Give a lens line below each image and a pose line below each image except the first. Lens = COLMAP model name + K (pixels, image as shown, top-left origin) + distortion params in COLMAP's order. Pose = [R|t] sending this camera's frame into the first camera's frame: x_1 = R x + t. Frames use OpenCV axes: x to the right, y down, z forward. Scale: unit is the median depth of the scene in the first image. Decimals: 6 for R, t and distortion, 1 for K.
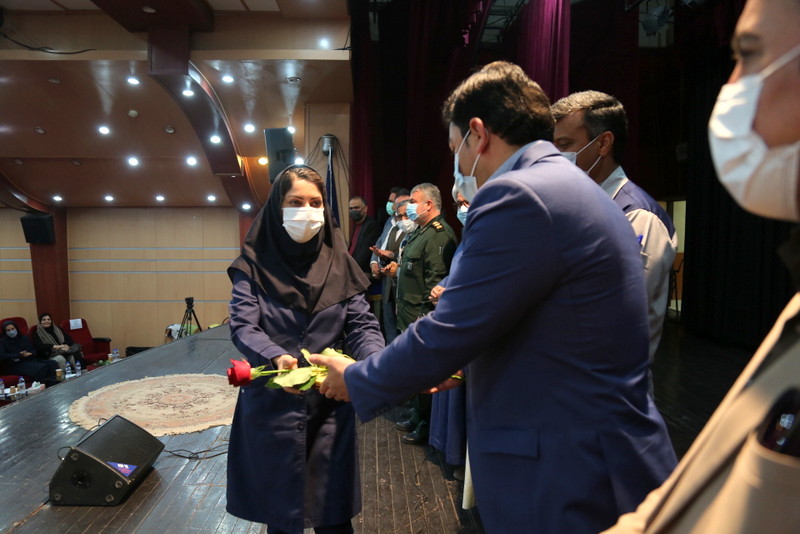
lens RADIAL K [[548.9, 0, 364.2], [0, 548.9, 270.2], [0, 0, 1]] dist [0.001019, 0.006092]
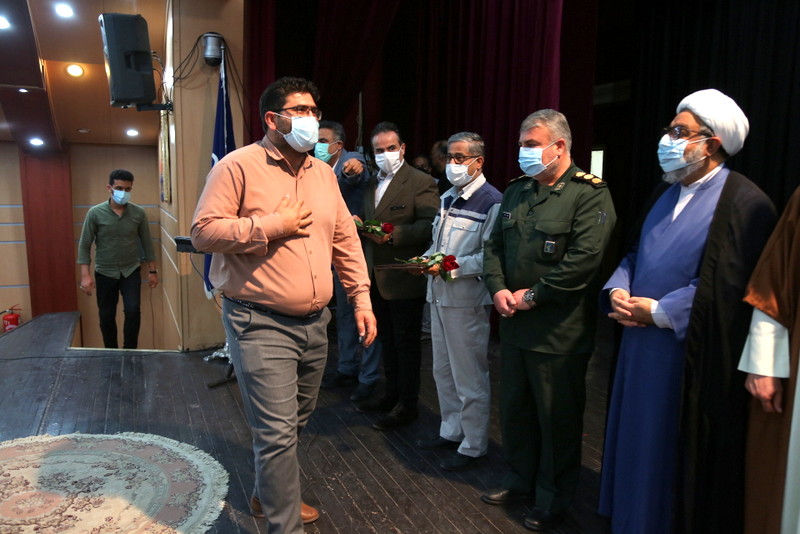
lens RADIAL K [[615.7, 0, 400.0], [0, 615.7, 267.0], [0, 0, 1]] dist [-0.007090, -0.000874]
pose [[0.921219, -0.050423, 0.385763, -0.156713], [0.022255, 0.996772, 0.077142, -0.021237], [-0.388408, -0.062479, 0.919367, 0.227283]]
